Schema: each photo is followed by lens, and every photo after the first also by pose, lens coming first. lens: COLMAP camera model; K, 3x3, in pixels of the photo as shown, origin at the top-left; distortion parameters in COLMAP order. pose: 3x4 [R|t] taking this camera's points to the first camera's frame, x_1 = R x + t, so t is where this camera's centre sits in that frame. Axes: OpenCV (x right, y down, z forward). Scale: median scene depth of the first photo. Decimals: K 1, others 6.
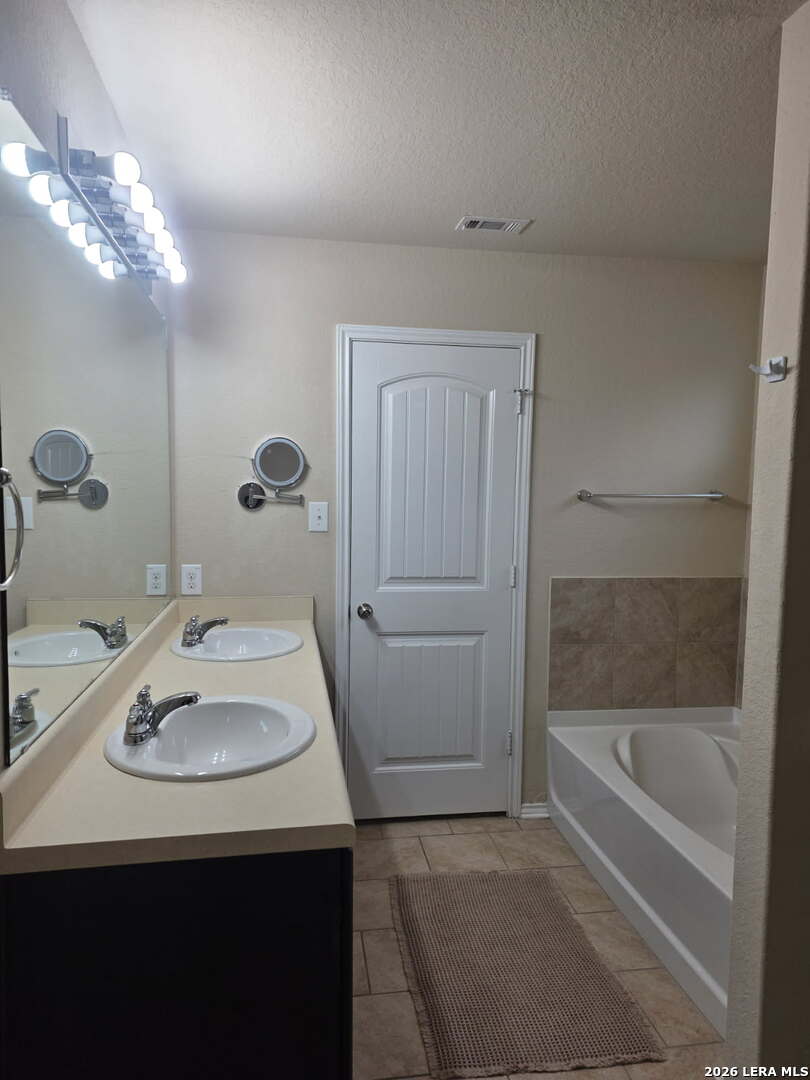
lens RADIAL K [[730.1, 0, 409.6], [0, 730.1, 553.3], [0, 0, 1]] dist [0.081096, -0.021522]
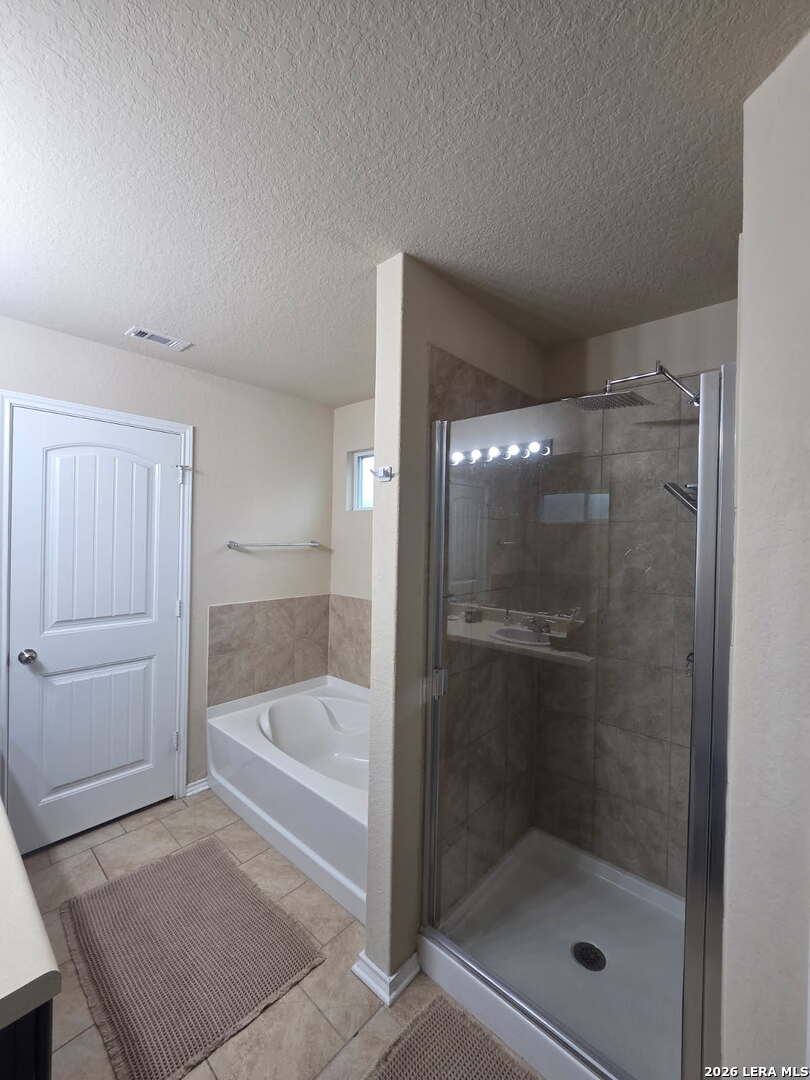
lens RADIAL K [[445.5, 0, 405.2], [0, 445.5, 539.3], [0, 0, 1]] dist [-0.005595, 0.001814]
pose [[0.782785, -0.003729, 0.622281, -0.032143], [0.044779, 0.997727, -0.050350, -0.033249], [-0.620679, 0.067278, 0.781173, 0.139358]]
